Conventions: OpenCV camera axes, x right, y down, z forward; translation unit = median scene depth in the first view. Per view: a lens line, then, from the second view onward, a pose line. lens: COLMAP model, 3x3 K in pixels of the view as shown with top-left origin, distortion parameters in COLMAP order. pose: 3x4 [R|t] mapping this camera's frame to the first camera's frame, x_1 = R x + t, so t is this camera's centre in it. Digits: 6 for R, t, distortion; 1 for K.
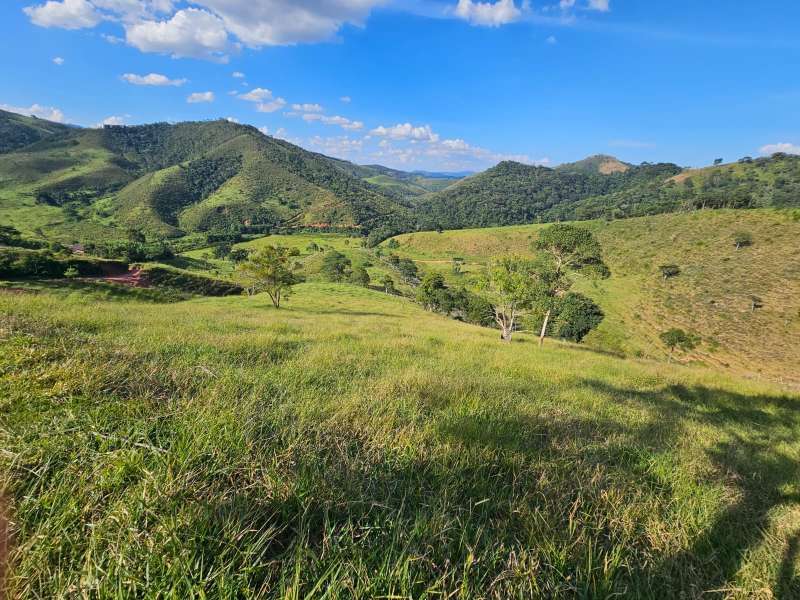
lens RADIAL K [[325.2, 0, 393.4], [0, 325.2, 291.6], [0, 0, 1]] dist [-0.000938, 0.000156]
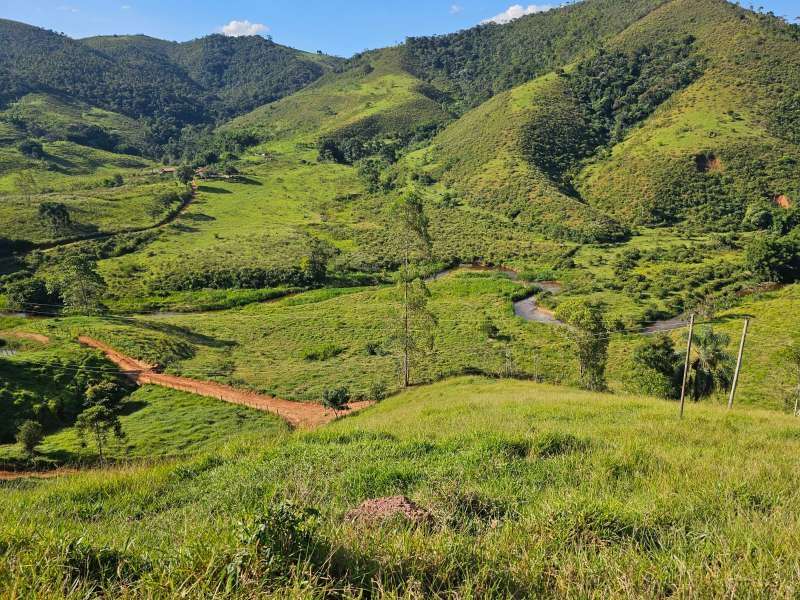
lens RADIAL K [[536.2, 0, 413.0], [0, 536.2, 301.2], [0, 0, 1]] dist [0.049386, -0.045741]
pose [[0.818464, 0.119260, -0.562044, -0.397868], [-0.140839, 0.990020, 0.004979, -0.060334], [0.557028, 0.075082, 0.827093, 0.329786]]
